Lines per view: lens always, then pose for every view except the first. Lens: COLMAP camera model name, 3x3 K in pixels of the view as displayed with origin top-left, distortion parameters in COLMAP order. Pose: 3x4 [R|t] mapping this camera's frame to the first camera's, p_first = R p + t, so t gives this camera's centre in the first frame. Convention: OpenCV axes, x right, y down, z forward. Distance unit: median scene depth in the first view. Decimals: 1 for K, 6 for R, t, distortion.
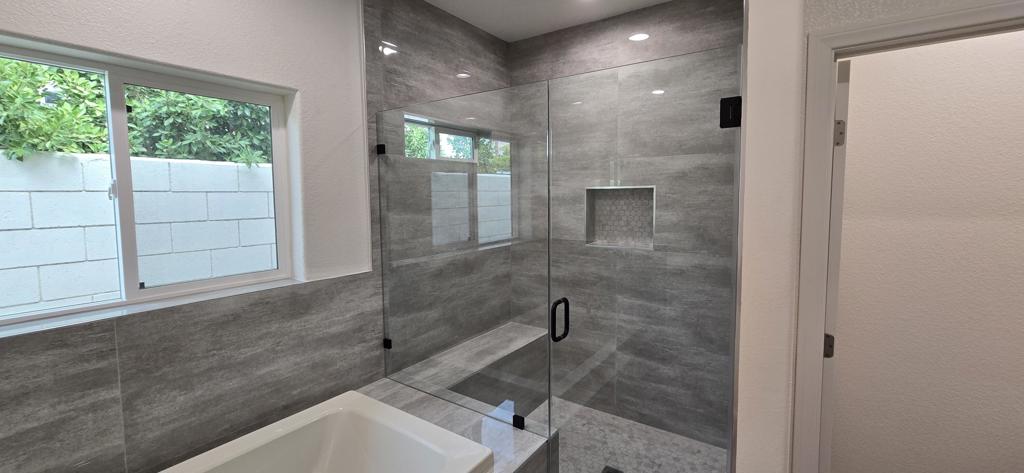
lens RADIAL K [[421.4, 0, 515.7], [0, 421.4, 230.2], [0, 0, 1]] dist [-0.000363, 0.000152]
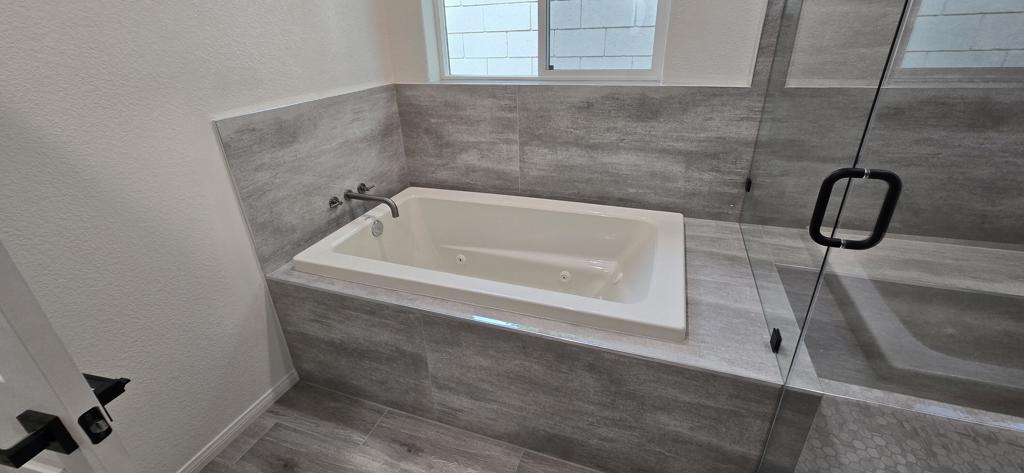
lens RADIAL K [[421.4, 0, 516.0], [0, 421.4, 230.4], [0, 0, 1]] dist [-0.000363, 0.000152]
pose [[0.254498, 0.413399, -0.874261, 0.383443], [-0.050967, 0.908505, 0.414755, 0.041209], [0.965729, -0.060996, 0.252283, 0.420278]]
